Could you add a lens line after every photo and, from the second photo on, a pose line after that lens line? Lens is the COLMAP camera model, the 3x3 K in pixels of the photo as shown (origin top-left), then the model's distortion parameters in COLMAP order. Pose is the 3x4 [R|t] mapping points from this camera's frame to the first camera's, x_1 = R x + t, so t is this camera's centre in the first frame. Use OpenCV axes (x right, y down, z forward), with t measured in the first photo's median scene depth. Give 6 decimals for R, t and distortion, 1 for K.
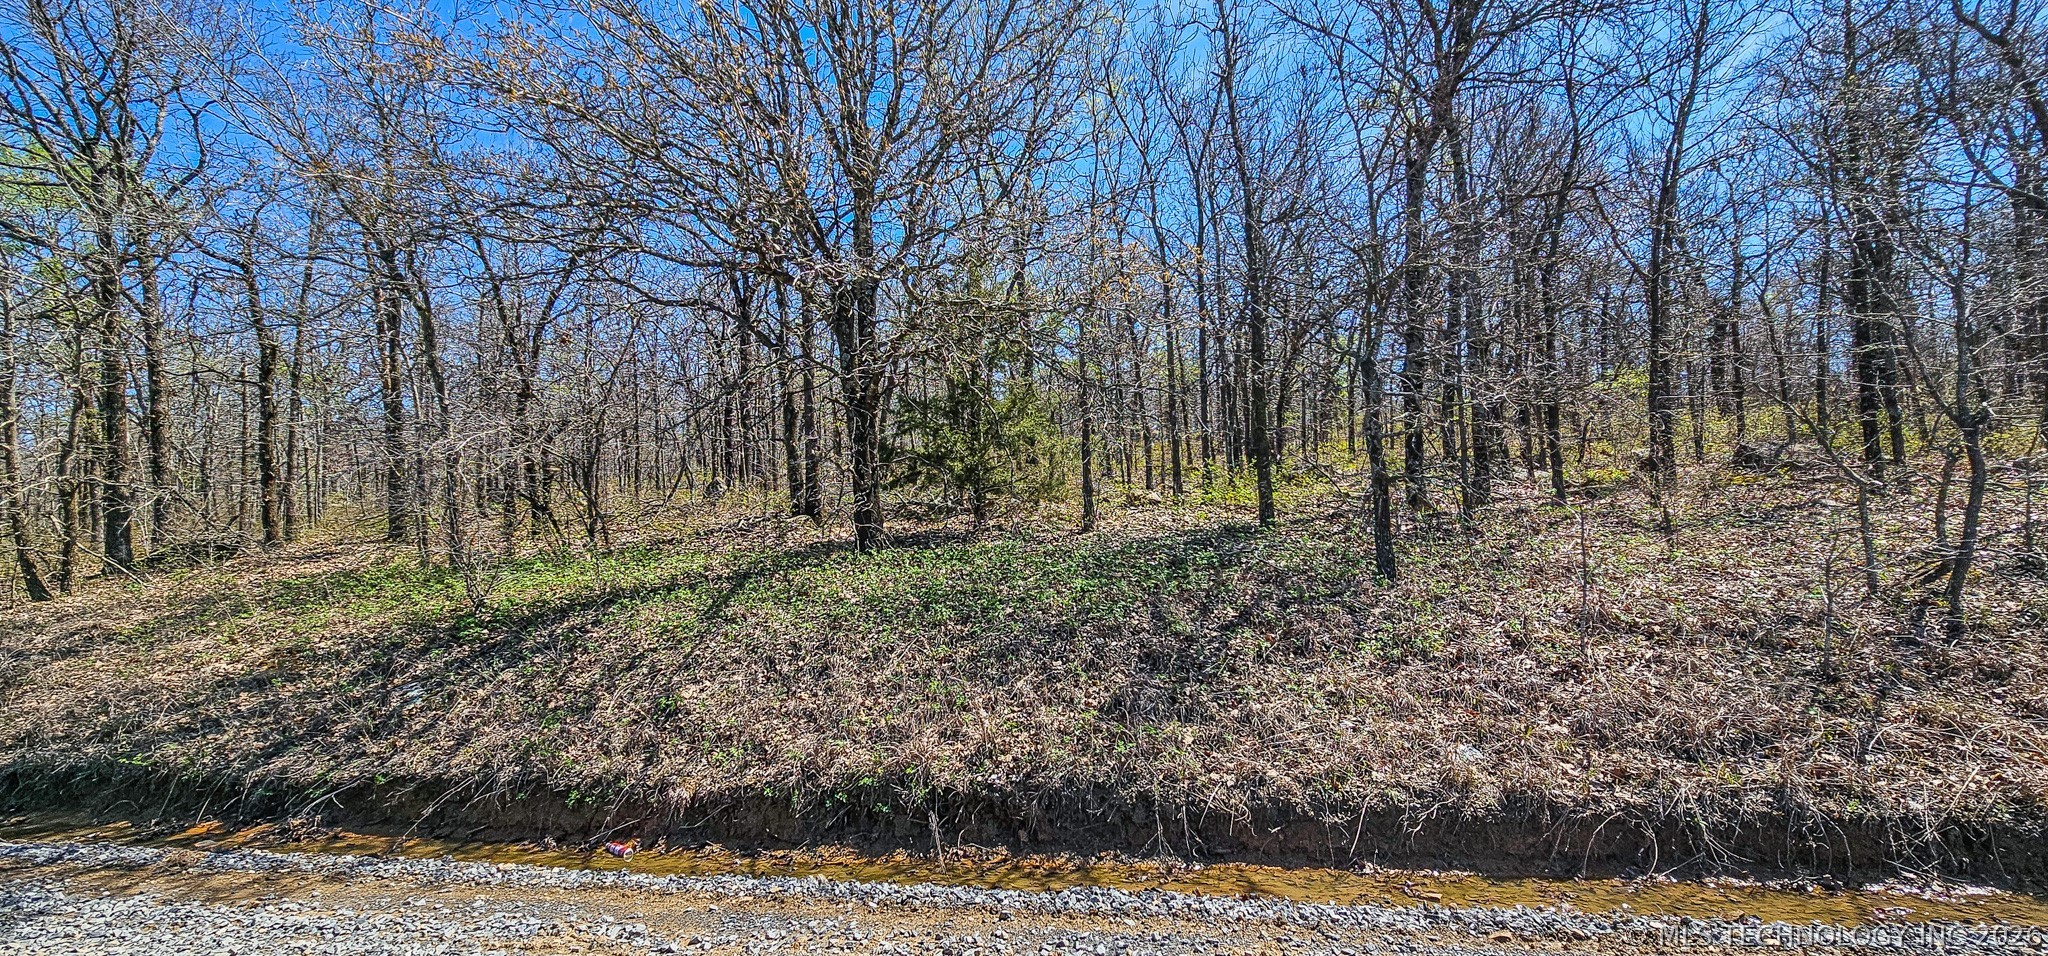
lens RADIAL K [[853.9, 0, 1029.7], [0, 853.9, 481.6], [0, 0, 1]] dist [-0.006986, 0.003823]
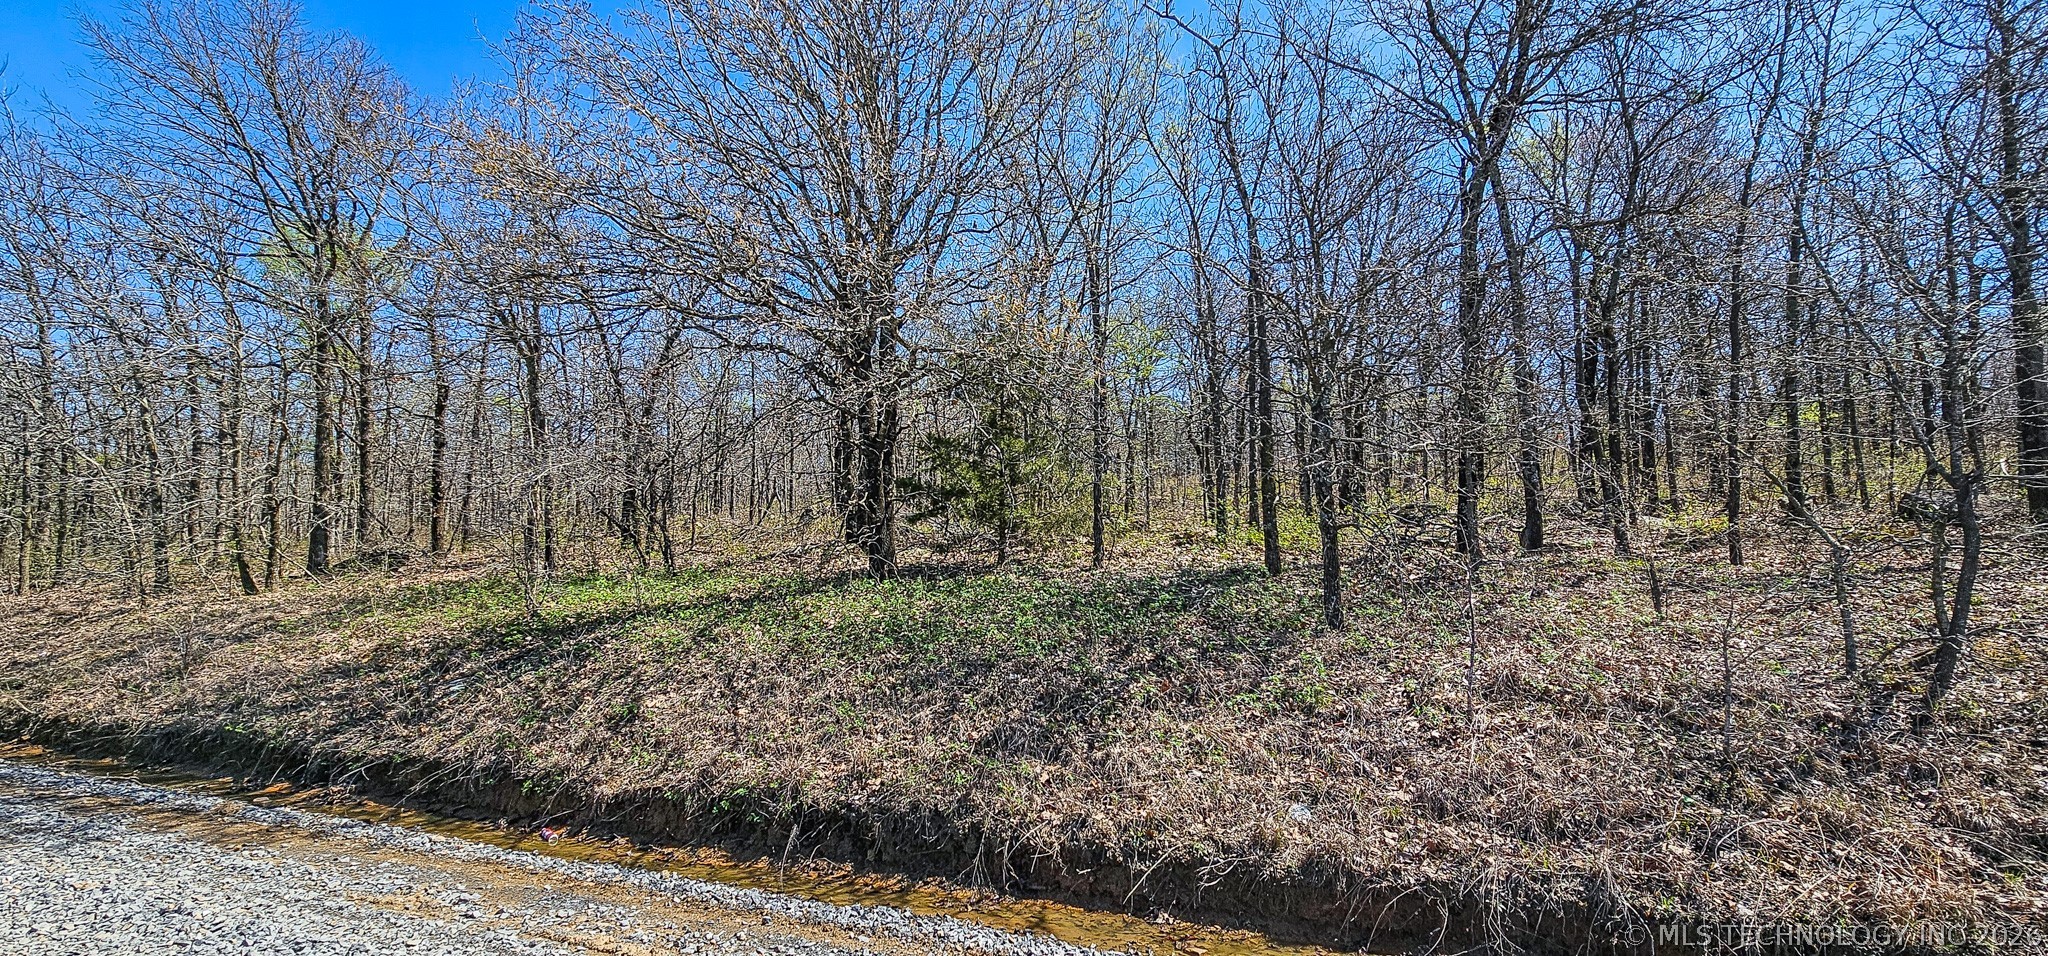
lens RADIAL K [[853.9, 0, 1034.4], [0, 853.9, 486.2], [0, 0, 1]] dist [-0.006986, 0.003823]
pose [[0.983745, 0.018221, -0.178646, 0.342298], [-0.023617, 0.999325, -0.028127, -0.019135], [0.178013, 0.031889, 0.983511, -0.025327]]
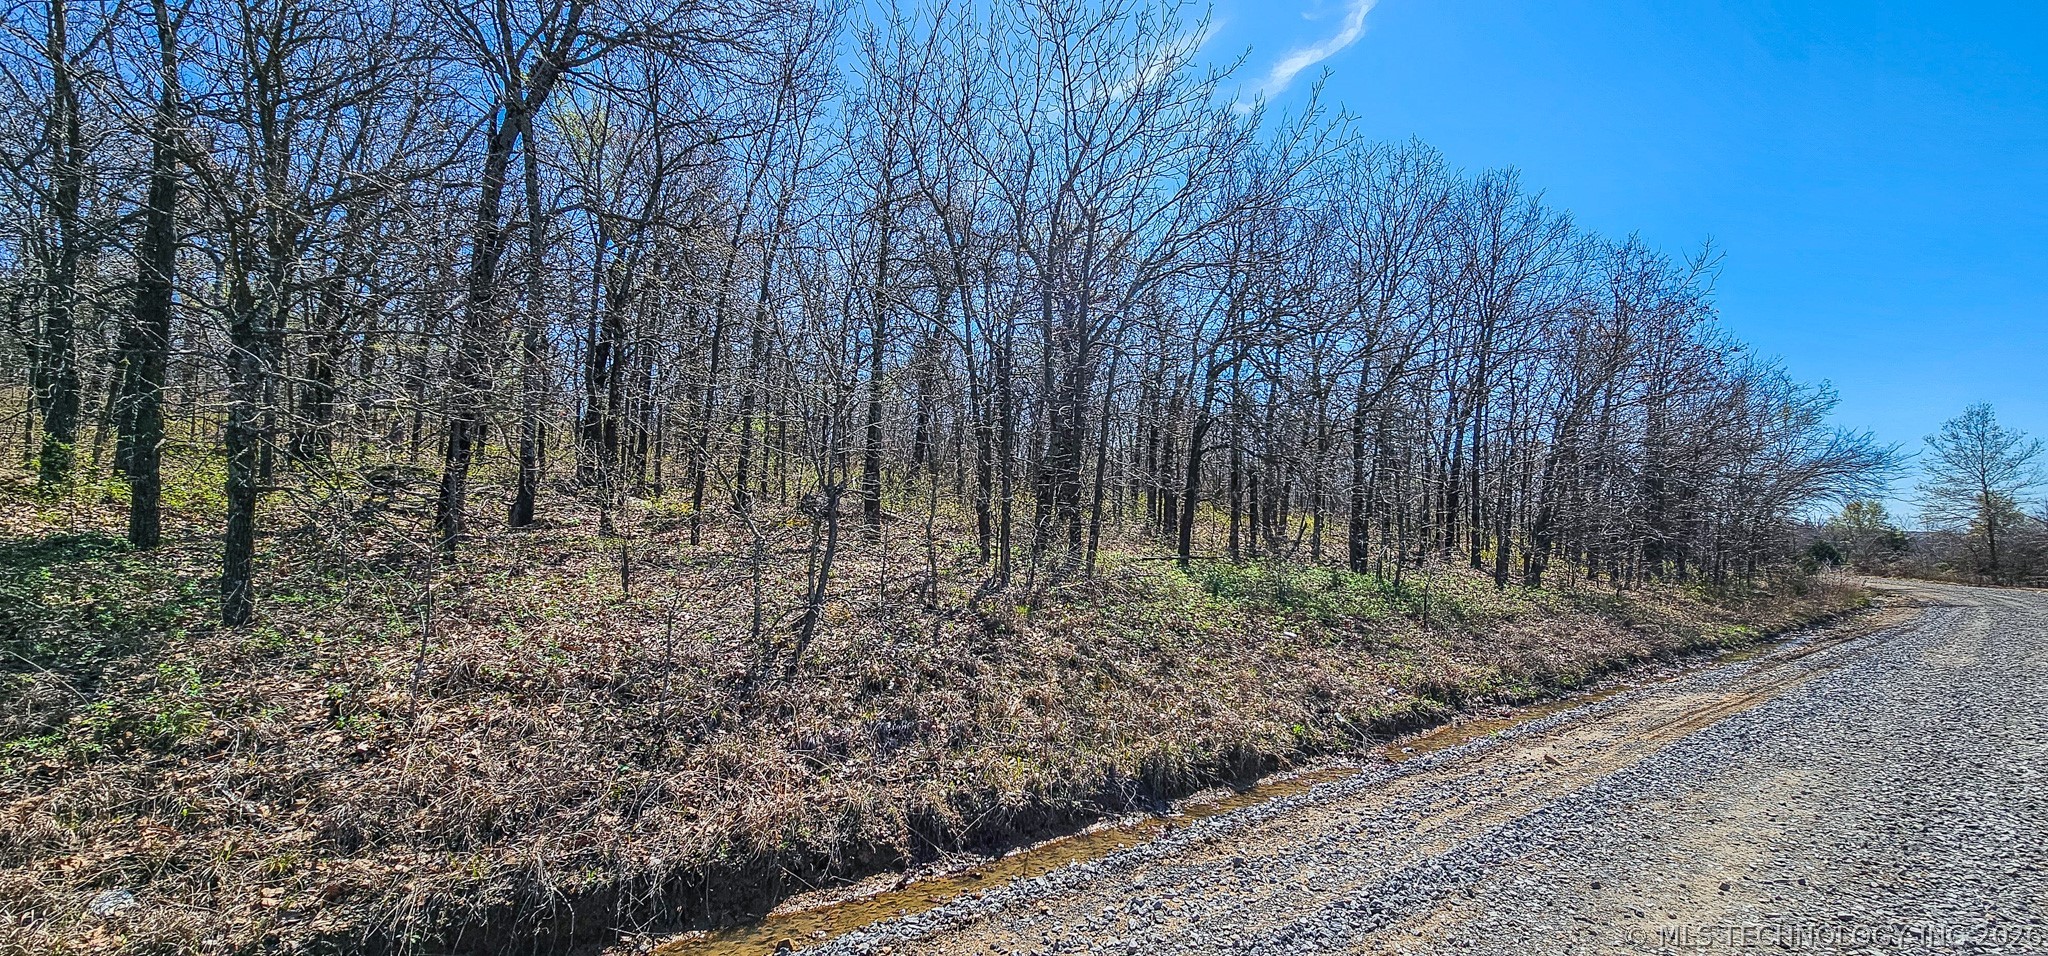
lens RADIAL K [[853.9, 0, 1037.2], [0, 853.9, 487.1], [0, 0, 1]] dist [-0.006986, 0.003823]
pose [[0.630433, 0.106283, 0.768933, 0.377669], [-0.092522, 0.993809, -0.061509, -0.030966], [-0.770710, -0.032365, 0.636364, 0.014605]]
